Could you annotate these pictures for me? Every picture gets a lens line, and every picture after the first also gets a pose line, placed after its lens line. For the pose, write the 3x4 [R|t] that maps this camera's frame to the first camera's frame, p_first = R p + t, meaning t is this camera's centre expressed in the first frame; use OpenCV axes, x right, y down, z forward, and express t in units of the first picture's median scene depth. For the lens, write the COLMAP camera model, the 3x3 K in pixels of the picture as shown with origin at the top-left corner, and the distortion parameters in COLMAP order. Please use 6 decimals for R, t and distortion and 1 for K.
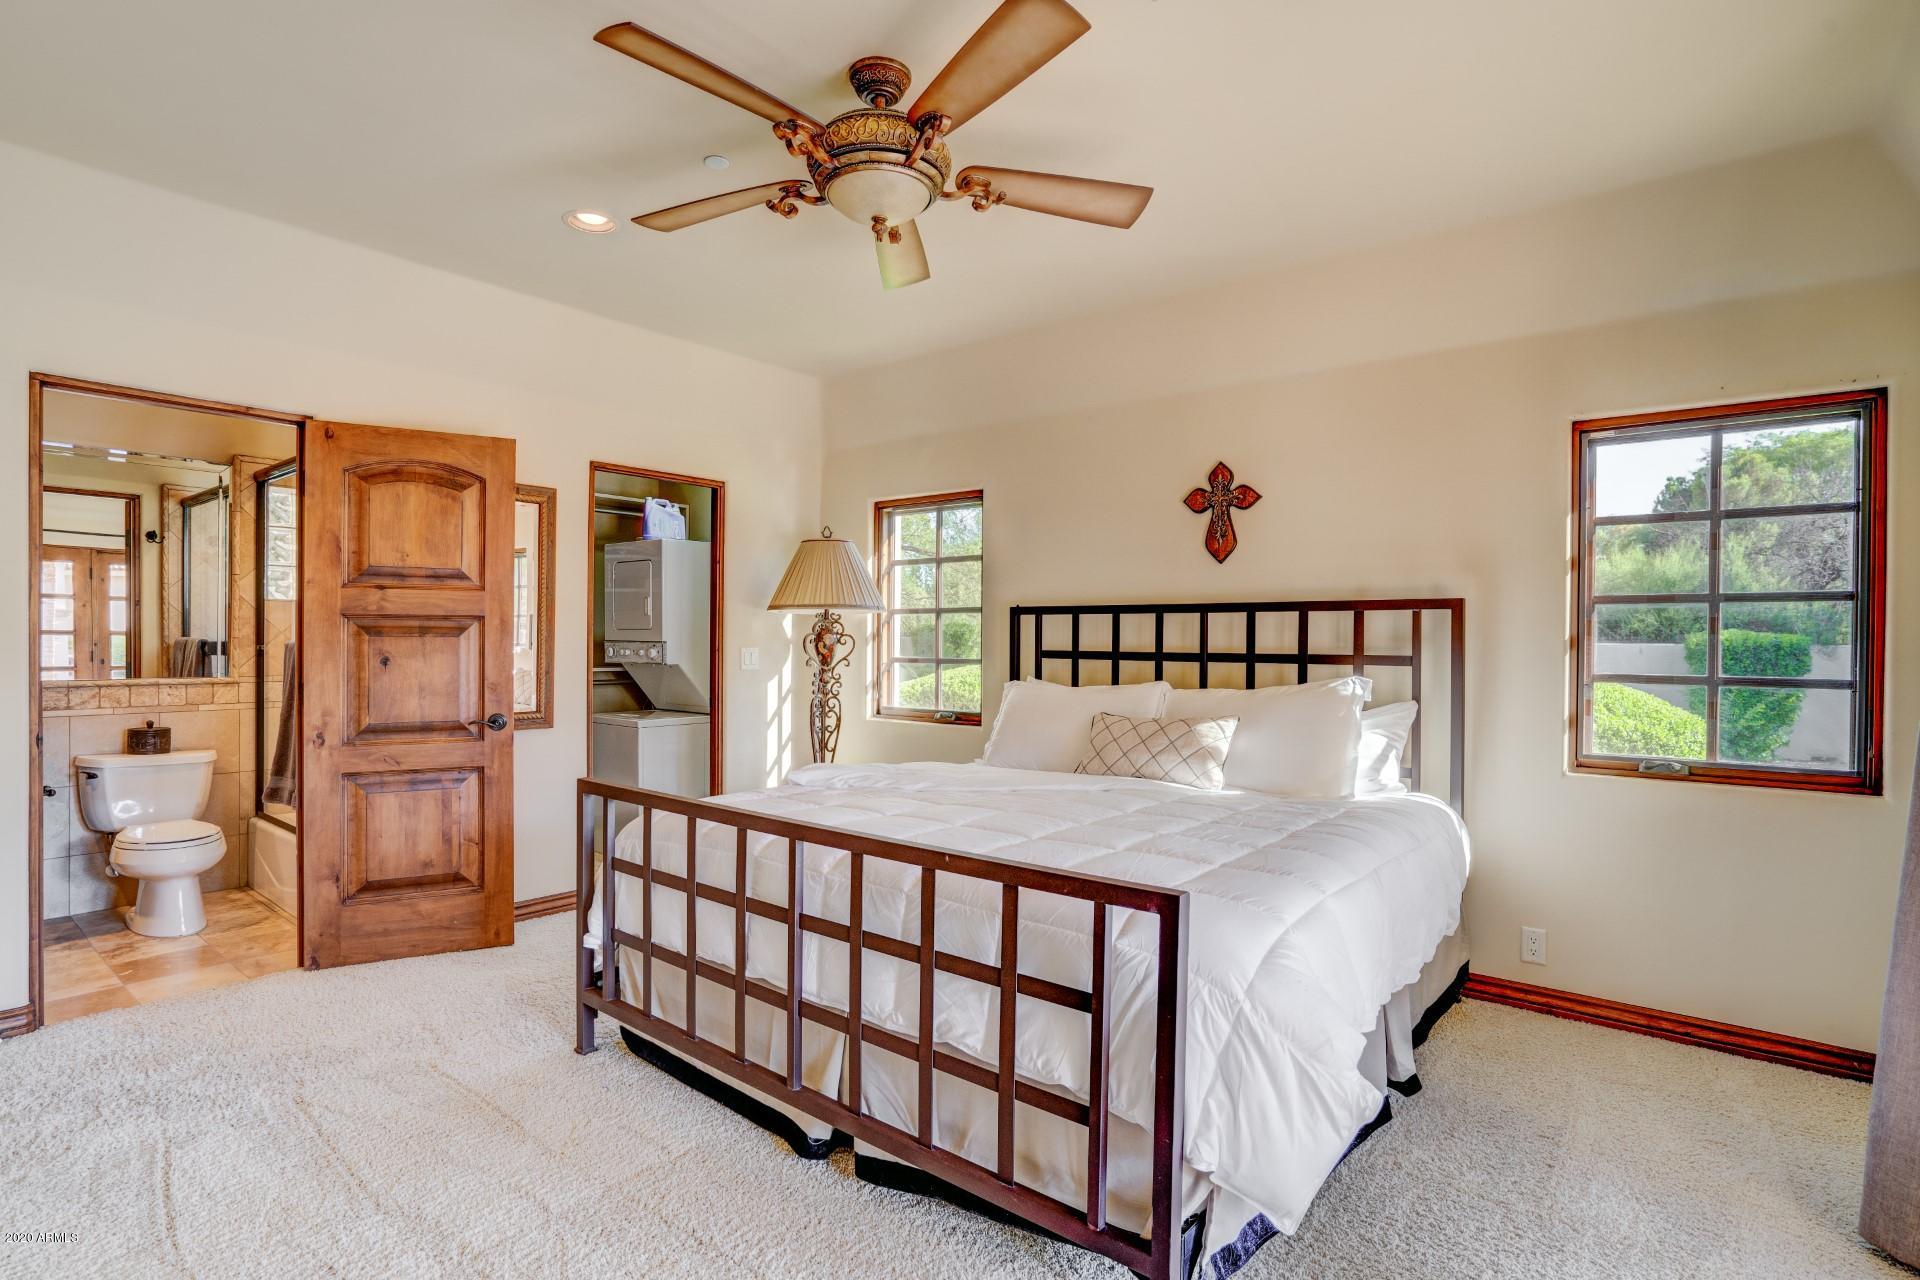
lens RADIAL K [[971.6, 0, 960.0], [0, 971.6, 640.0], [0, 0, 1]] dist [0.000334, 0.000164]
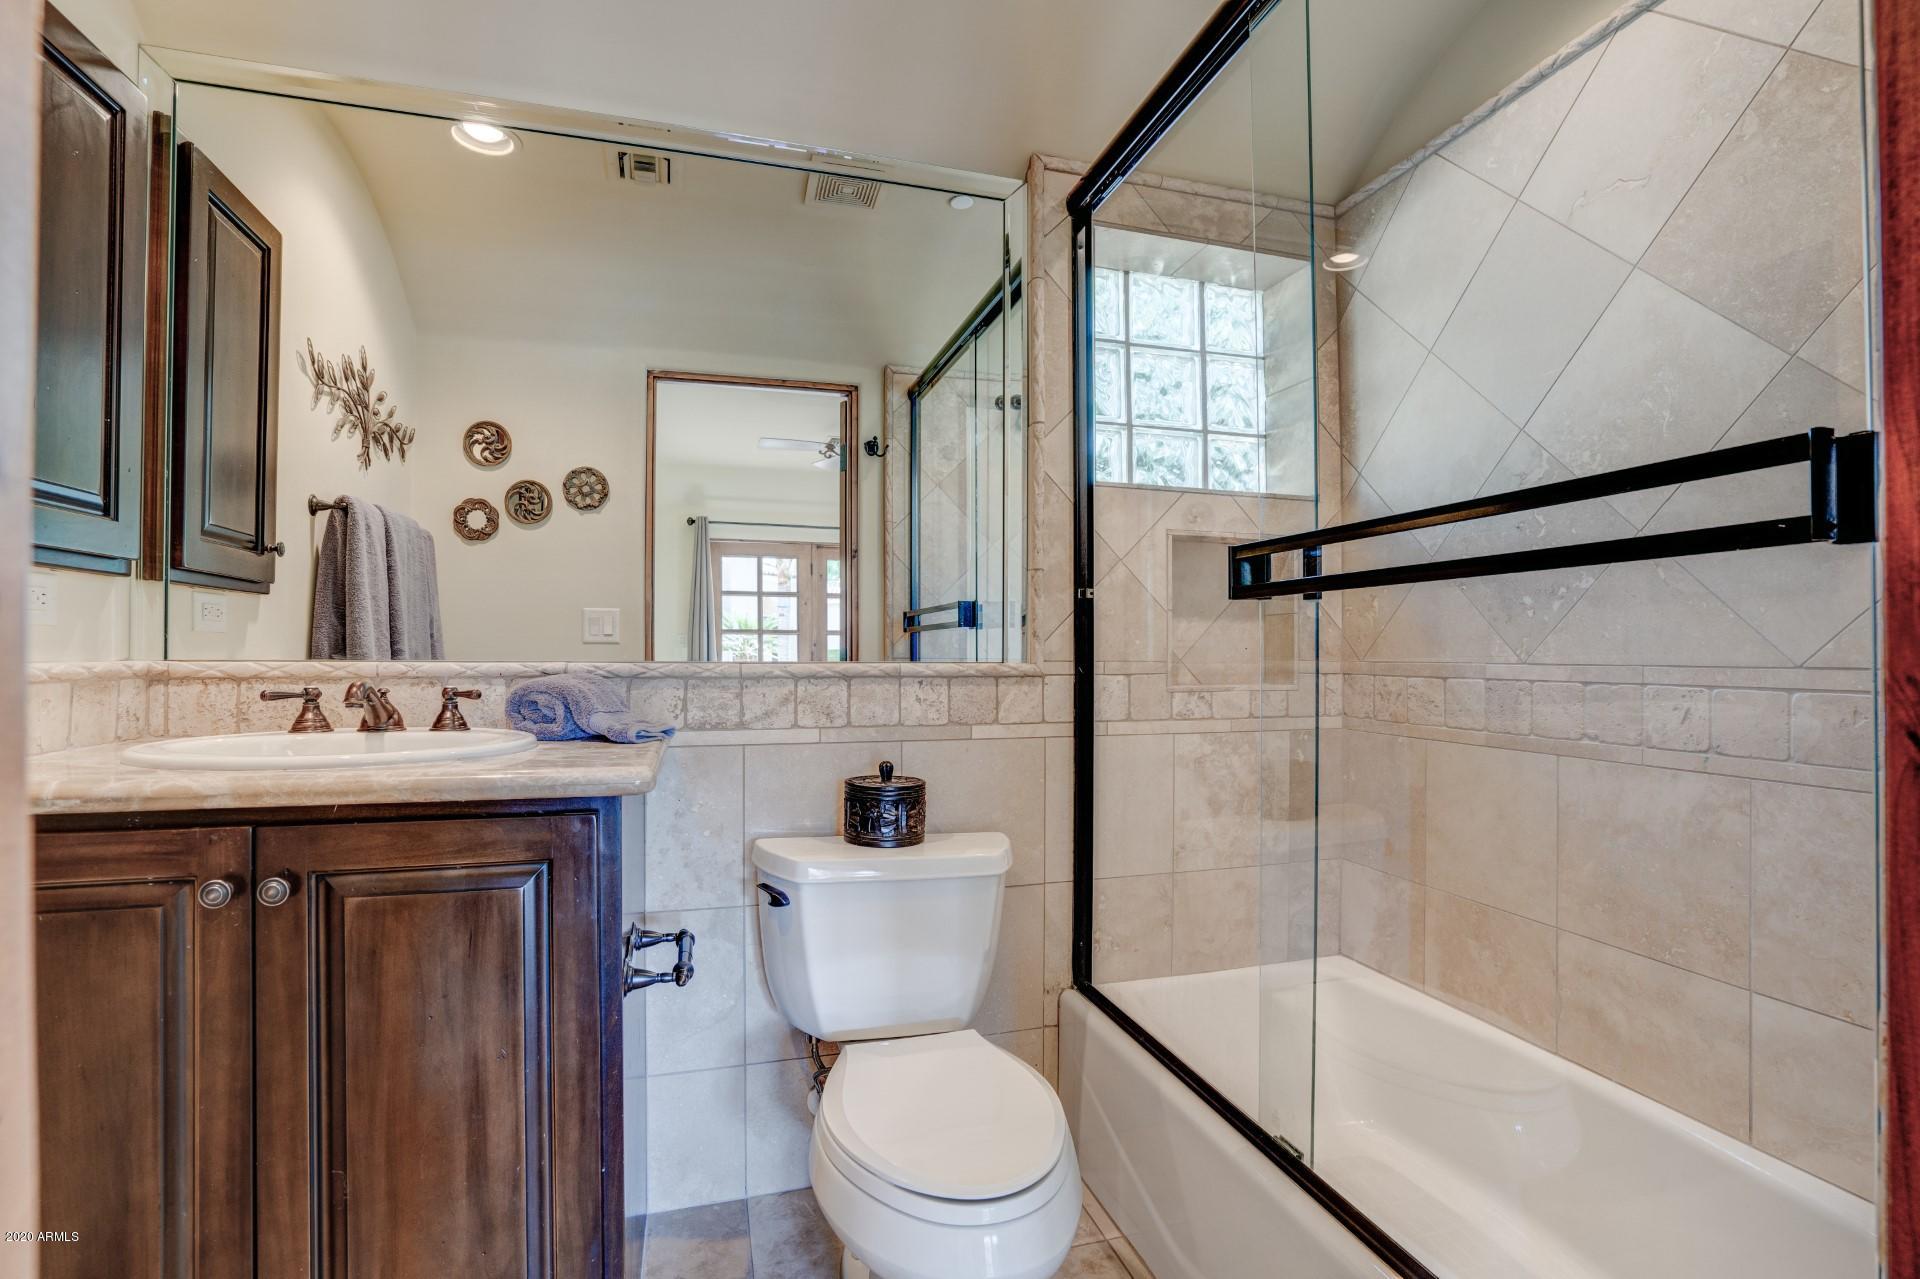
lens RADIAL K [[930.0, 0, 955.8], [0, 930.0, 655.5], [0, 0, 1]] dist [-0.081644, 0.037395]
pose [[0.833705, -0.004429, -0.552192, -0.630386], [0.002335, 0.999987, -0.004496, 0.042245], [0.552205, 0.002459, 0.833705, 0.733087]]
